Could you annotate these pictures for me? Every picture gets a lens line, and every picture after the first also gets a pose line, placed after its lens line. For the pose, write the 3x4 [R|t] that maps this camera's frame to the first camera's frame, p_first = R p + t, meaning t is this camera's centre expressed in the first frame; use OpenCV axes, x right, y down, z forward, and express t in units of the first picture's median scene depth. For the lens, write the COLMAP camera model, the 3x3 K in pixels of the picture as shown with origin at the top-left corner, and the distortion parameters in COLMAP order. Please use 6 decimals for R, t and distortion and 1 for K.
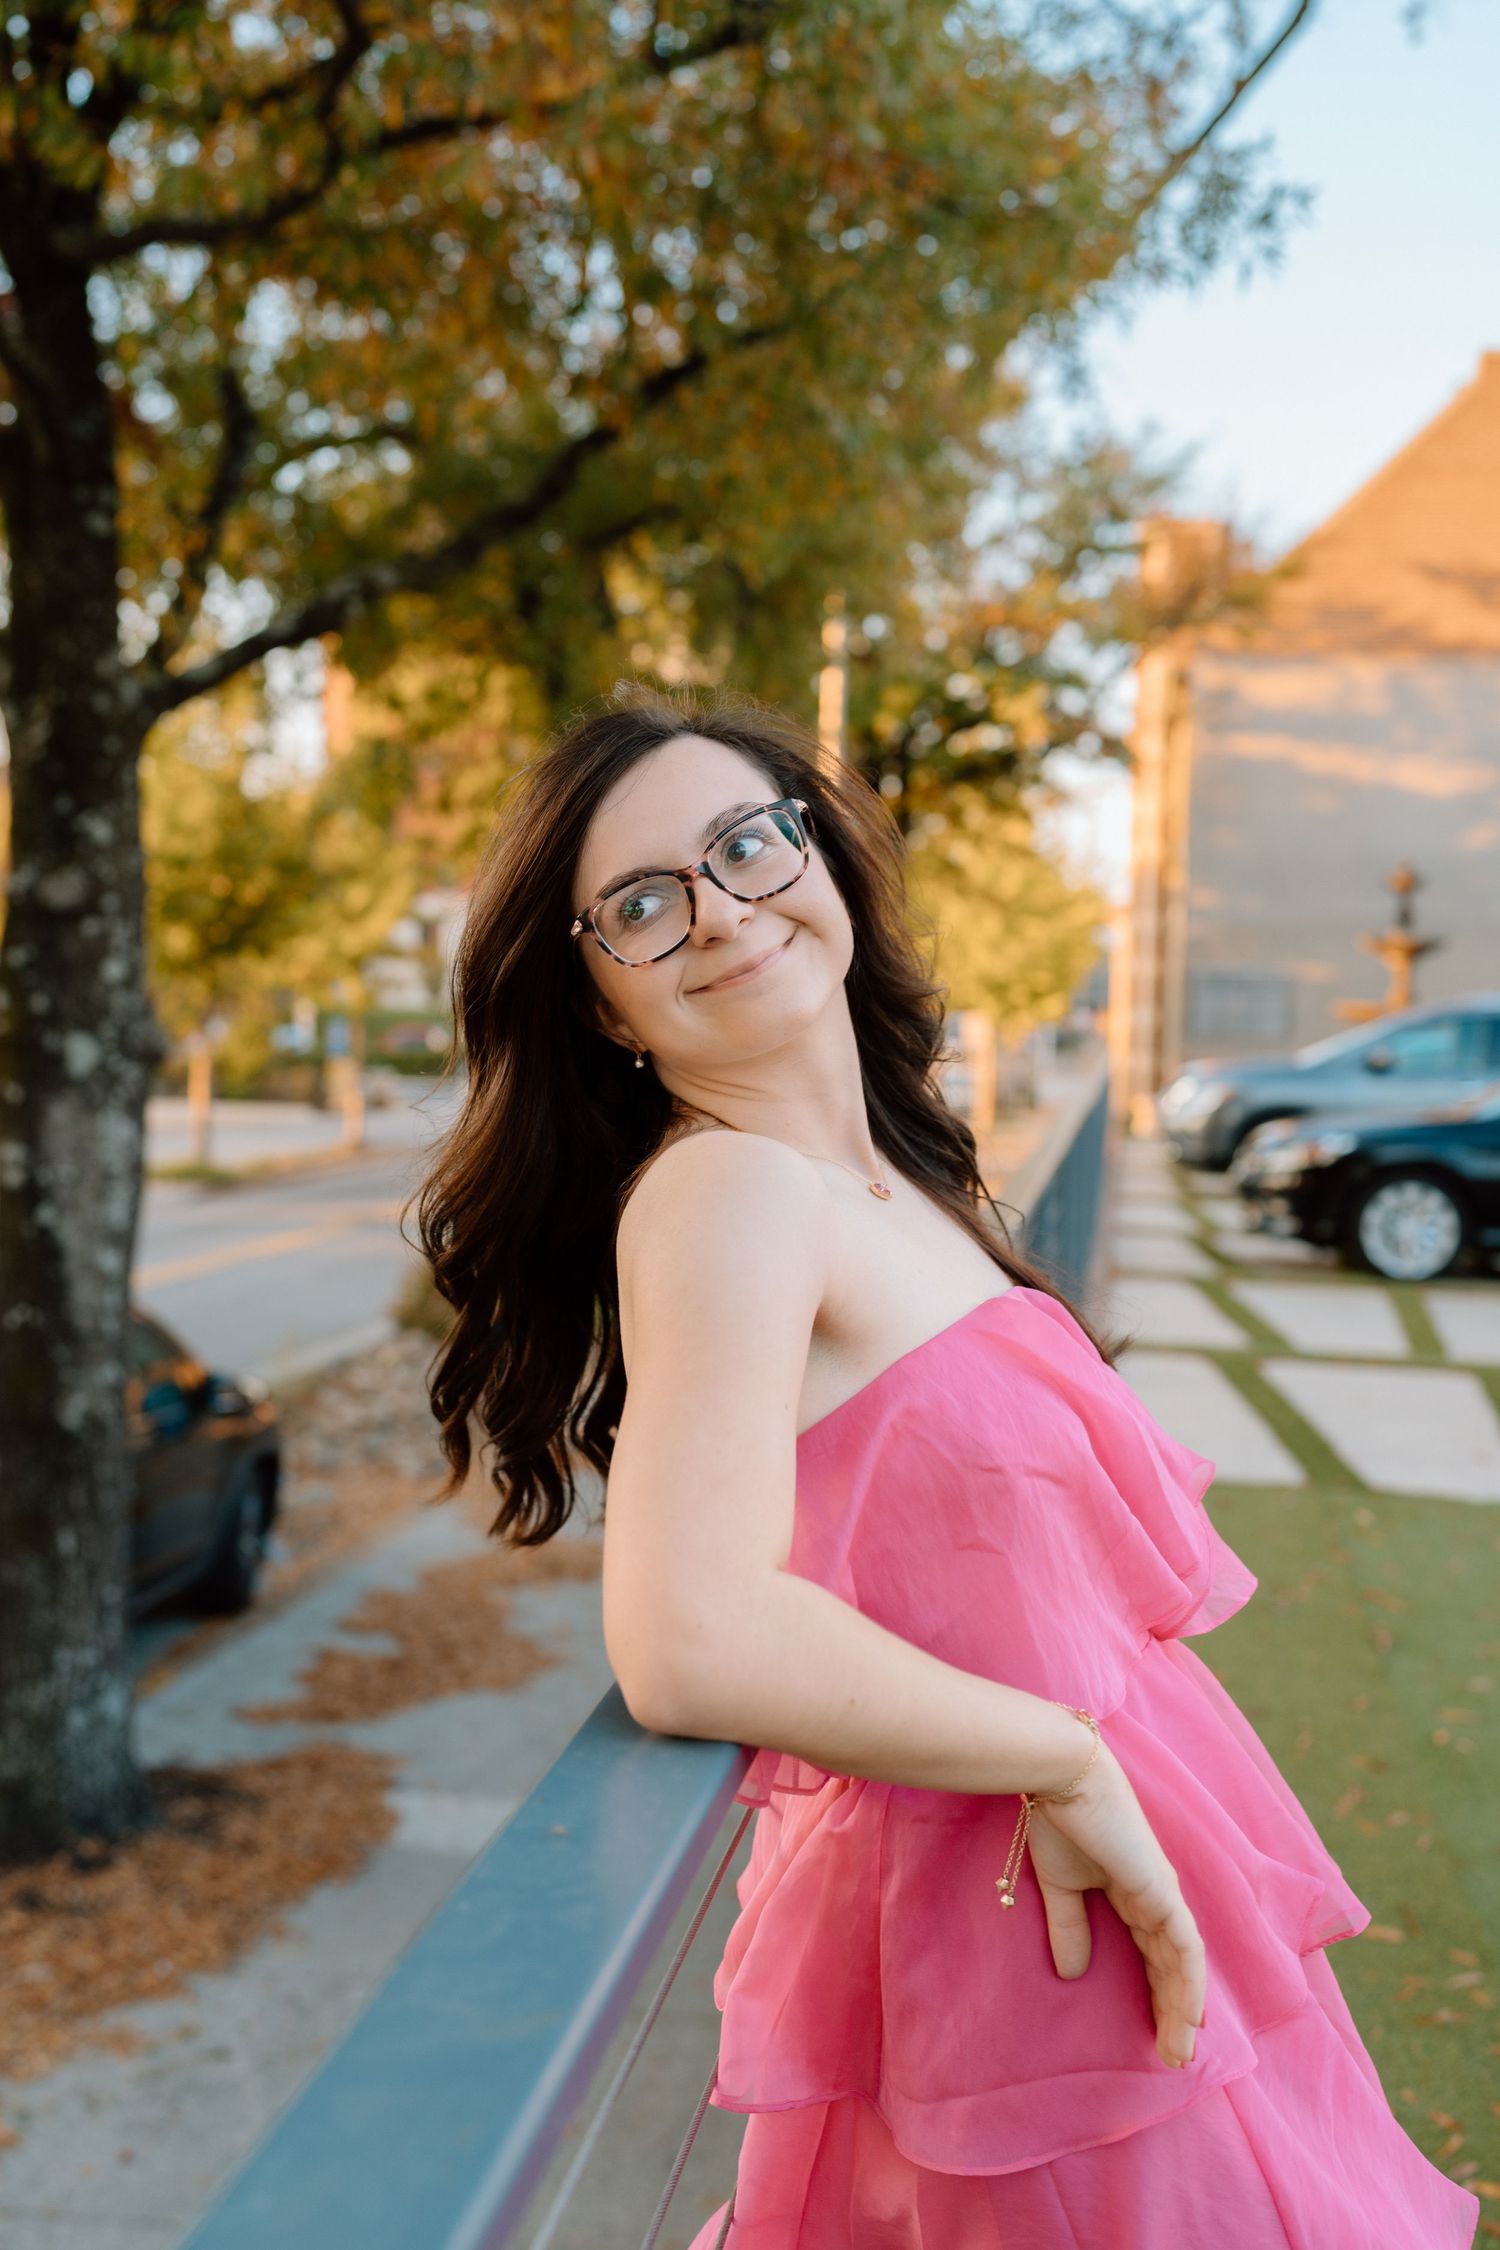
lens RADIAL K [[2242.0, 0, 748.6], [0, 2242.0, 1071.5], [0, 0, 1]] dist [-0.000311, 0.014265]
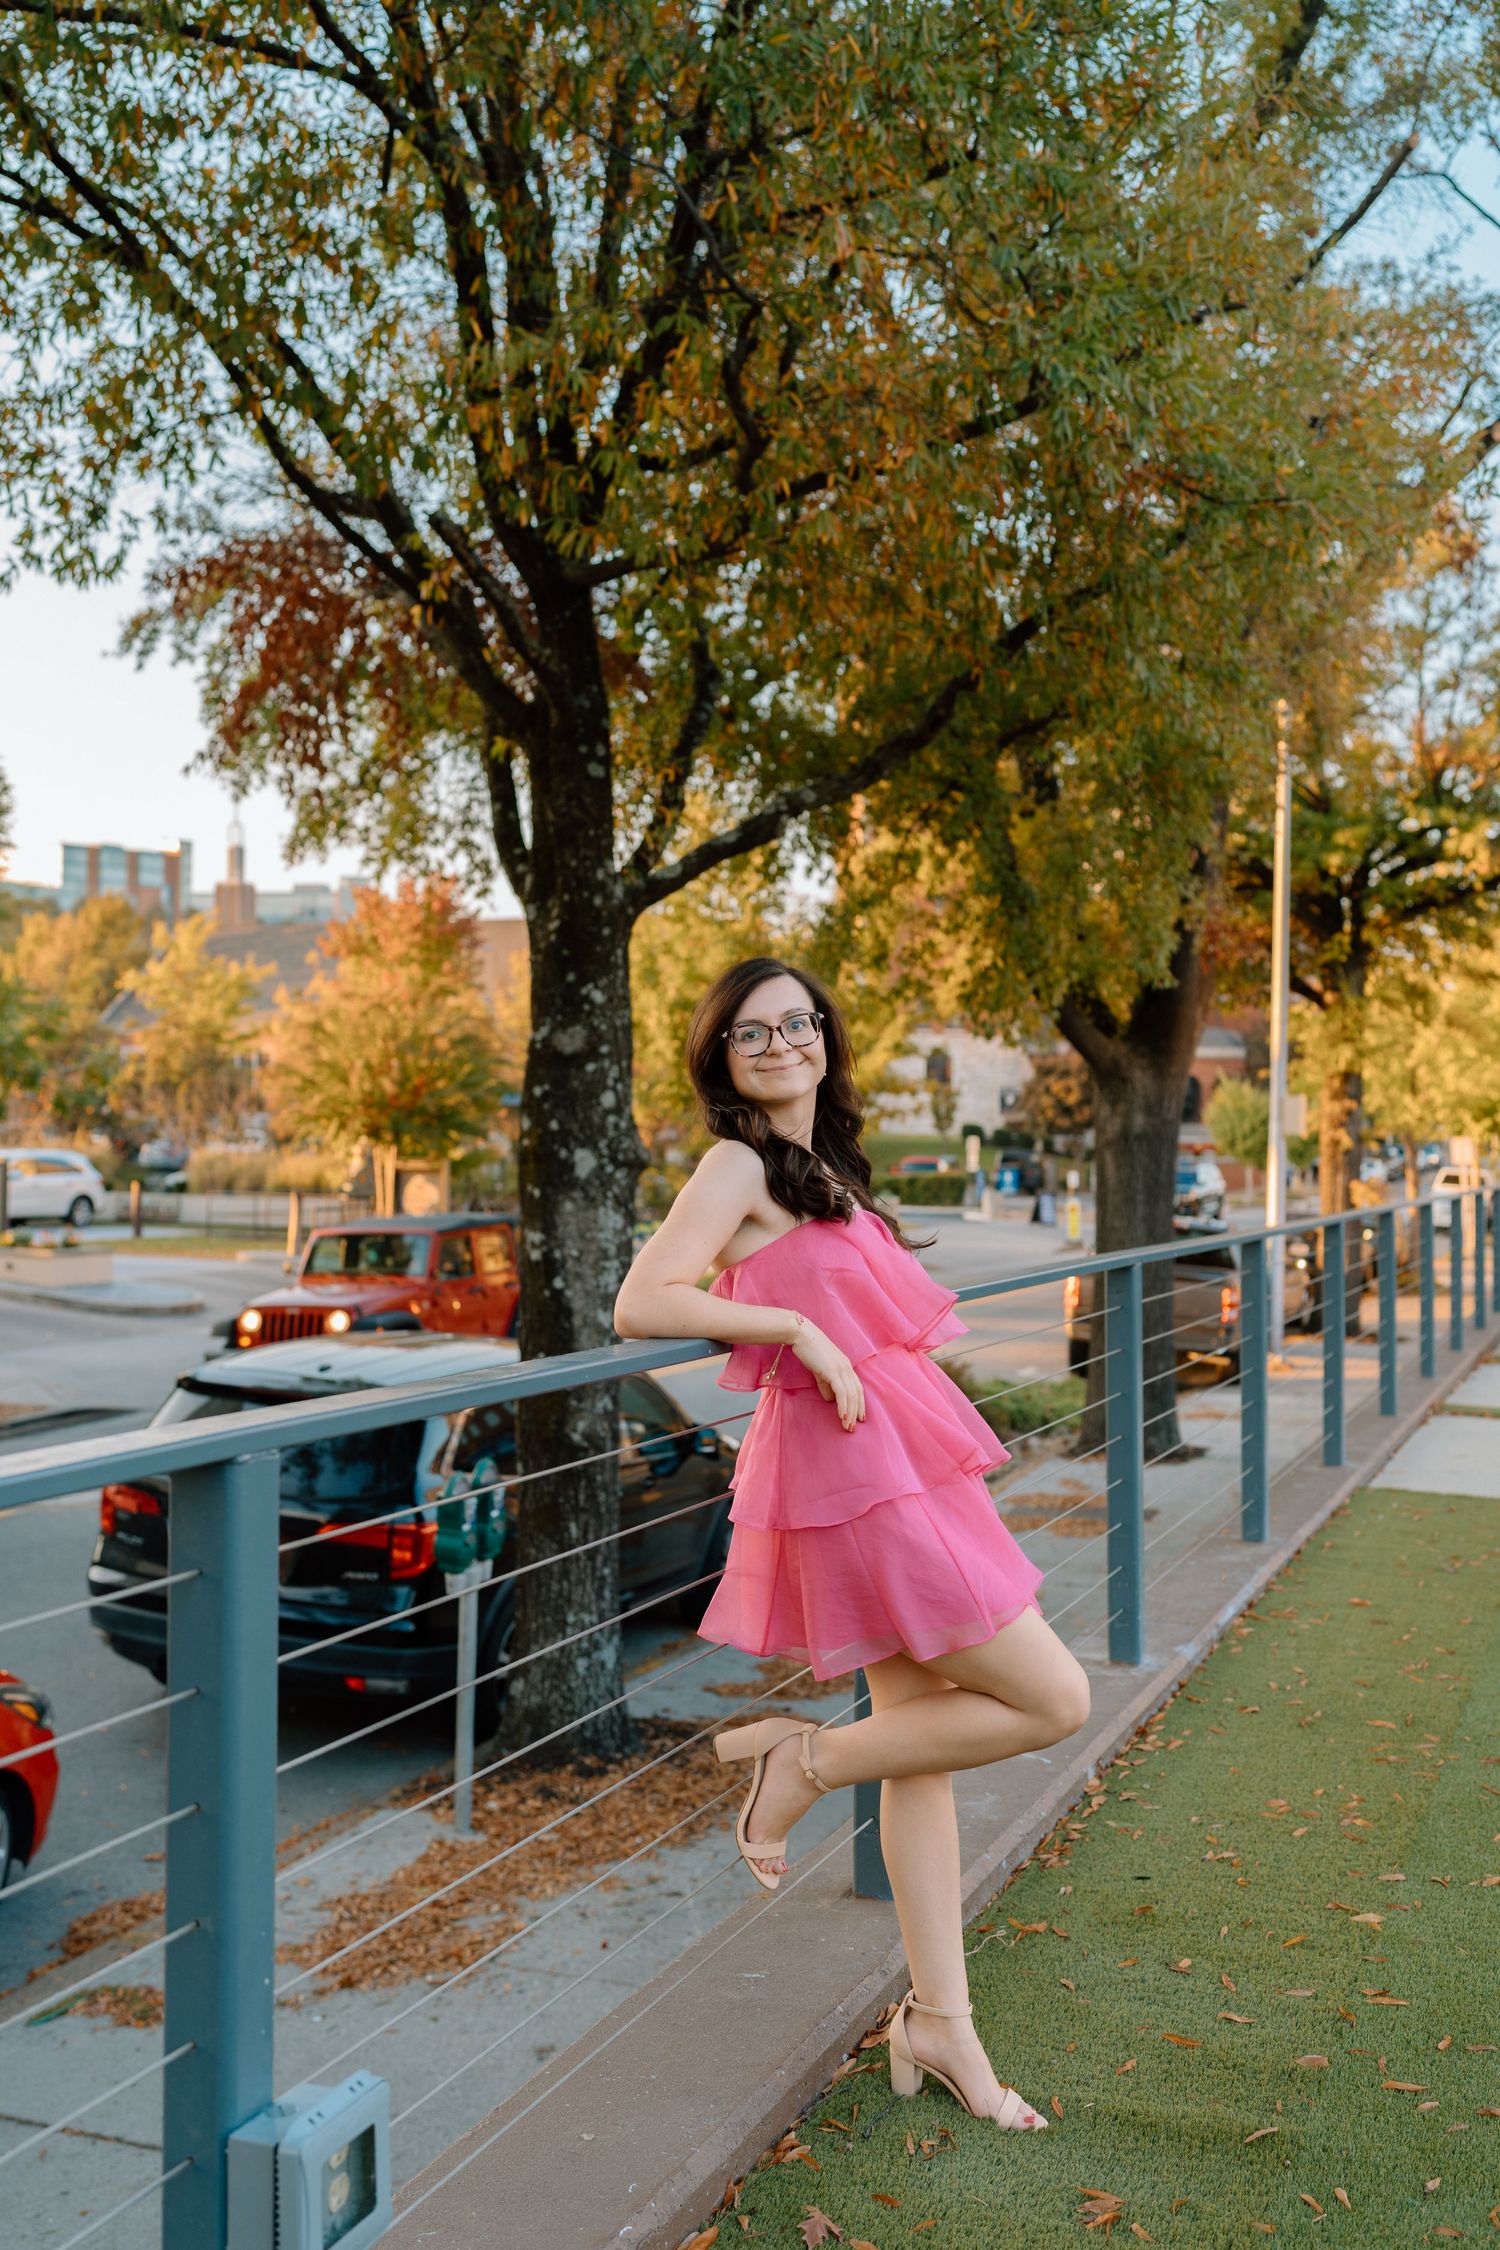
lens RADIAL K [[2242.0, 0, 748.6], [0, 2242.0, 1071.5], [0, 0, 1]] dist [-0.000311, 0.014265]
pose [[0.972551, -0.018246, -0.231972, 0.104244], [0.004574, 0.998228, -0.059336, 0.016842], [0.232644, 0.056647, 0.970911, -0.266152]]
